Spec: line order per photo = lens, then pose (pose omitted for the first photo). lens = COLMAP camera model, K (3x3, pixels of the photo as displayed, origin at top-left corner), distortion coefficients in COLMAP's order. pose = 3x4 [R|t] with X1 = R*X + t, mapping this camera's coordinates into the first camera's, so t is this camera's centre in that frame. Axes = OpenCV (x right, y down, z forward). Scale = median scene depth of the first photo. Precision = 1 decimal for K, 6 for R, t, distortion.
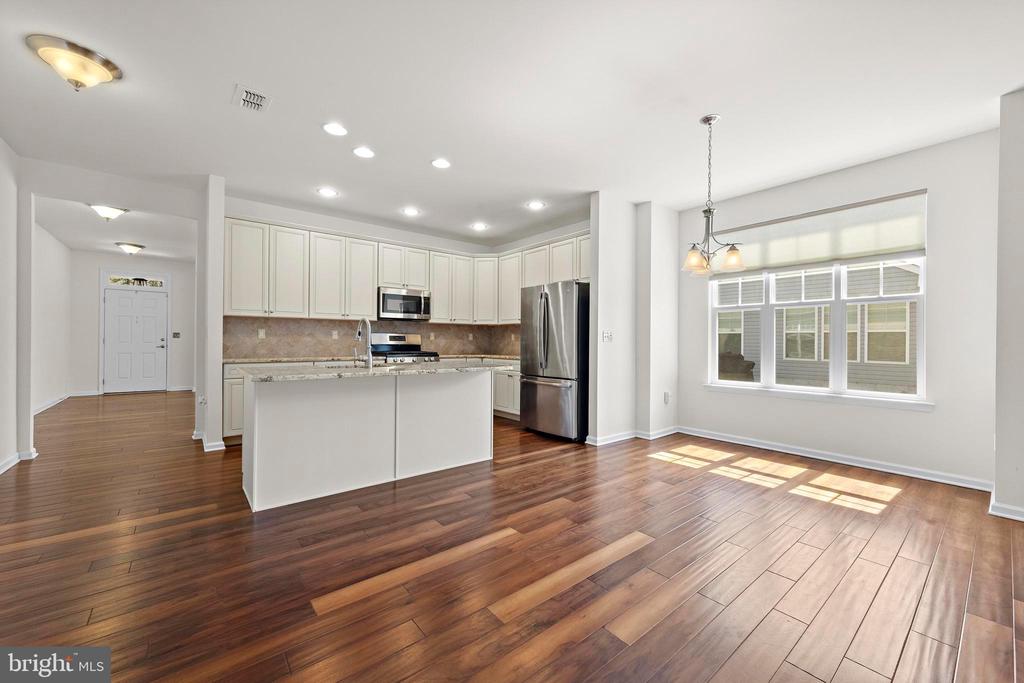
lens RADIAL K [[401.3, 0, 516.6], [0, 401.3, 340.6], [0, 0, 1]] dist [0.003591, 0.000287]
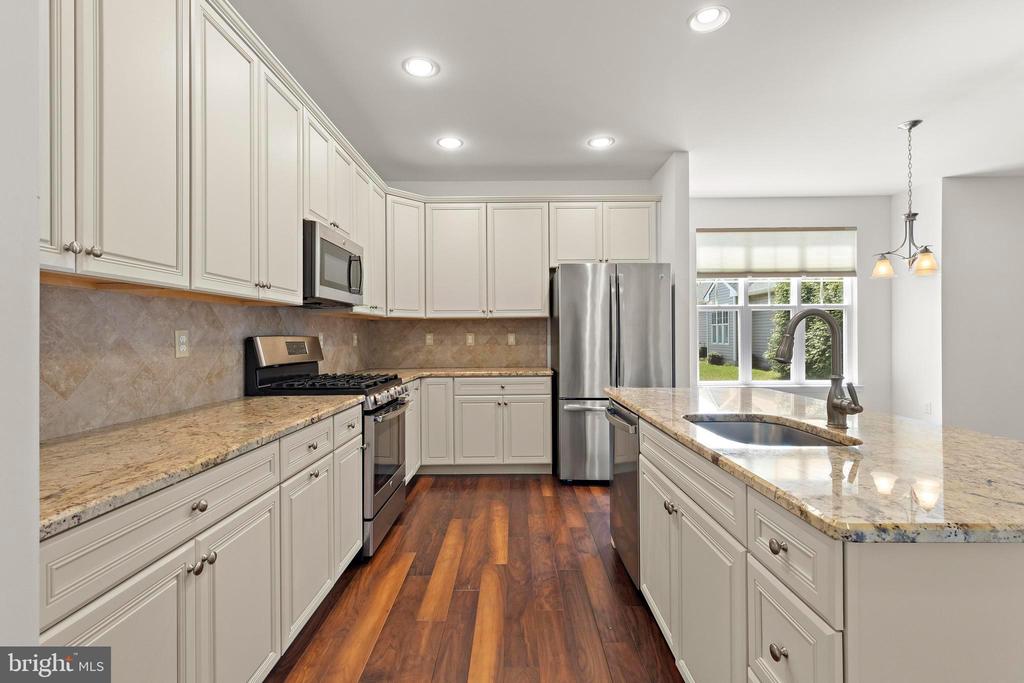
lens RADIAL K [[461.5, 0, 515.4], [0, 461.5, 334.4], [0, 0, 1]] dist [0.003058, 0.000094]
pose [[0.638186, -0.008905, 0.769831, -0.632568], [0.009902, 0.999945, 0.003358, -0.023165], [-0.769819, 0.005480, 0.638239, 0.622218]]
